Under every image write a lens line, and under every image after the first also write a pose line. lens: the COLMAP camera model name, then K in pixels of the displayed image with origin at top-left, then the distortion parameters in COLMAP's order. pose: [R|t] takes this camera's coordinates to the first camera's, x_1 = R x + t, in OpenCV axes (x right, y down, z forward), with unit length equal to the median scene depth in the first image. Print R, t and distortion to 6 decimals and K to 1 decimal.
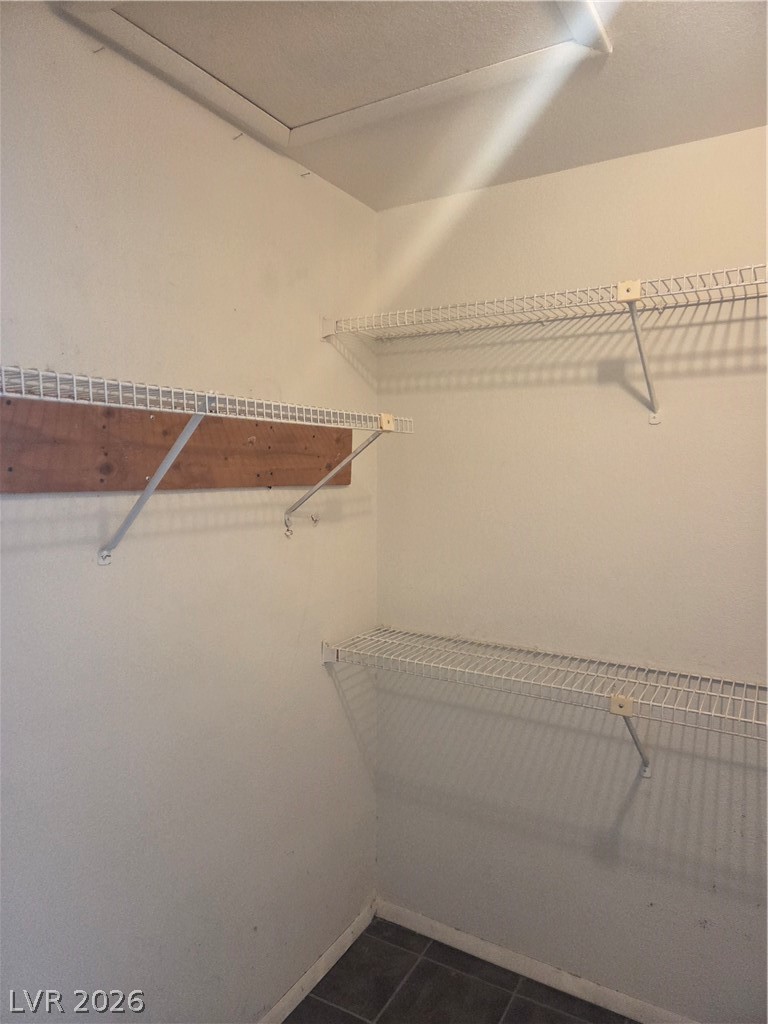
lens RADIAL K [[683.4, 0, 384.0], [0, 683.4, 512.0], [0, 0, 1]] dist [0.001802, -0.001466]
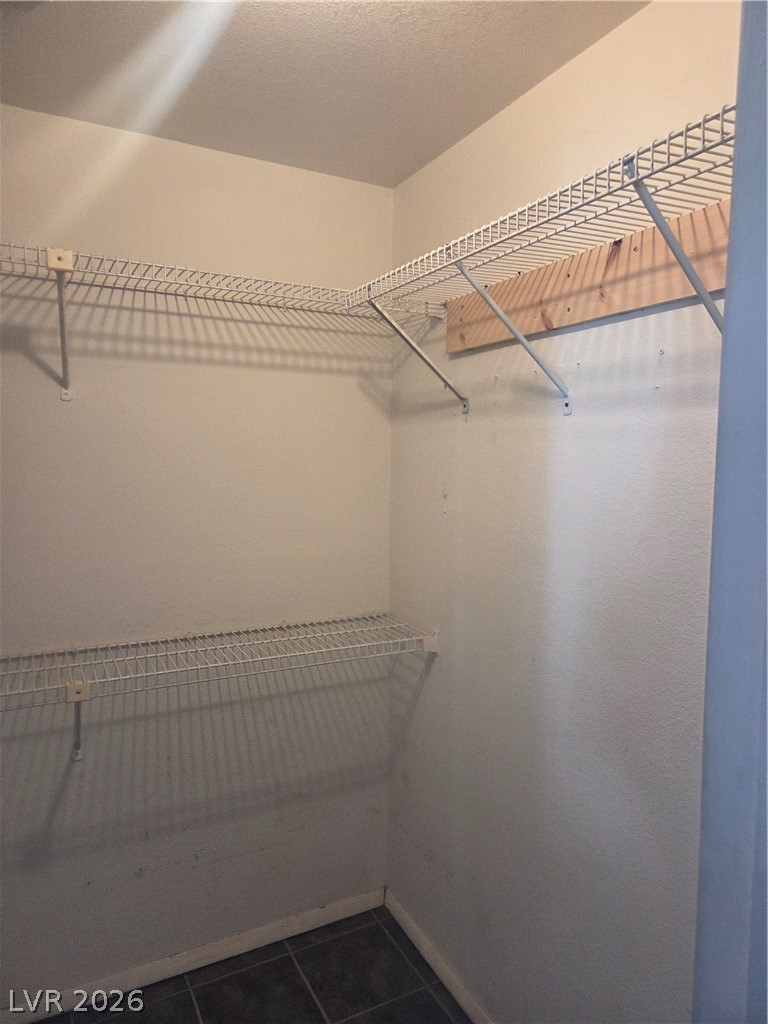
lens RADIAL K [[668.9, 0, 384.2], [0, 668.9, 497.3], [0, 0, 1]] dist [0.005993, 0.001508]
pose [[0.510055, -0.056391, 0.858291, -0.209584], [0.043316, 0.998267, 0.039846, -0.009400], [-0.859050, 0.016854, 0.511614, 0.127587]]
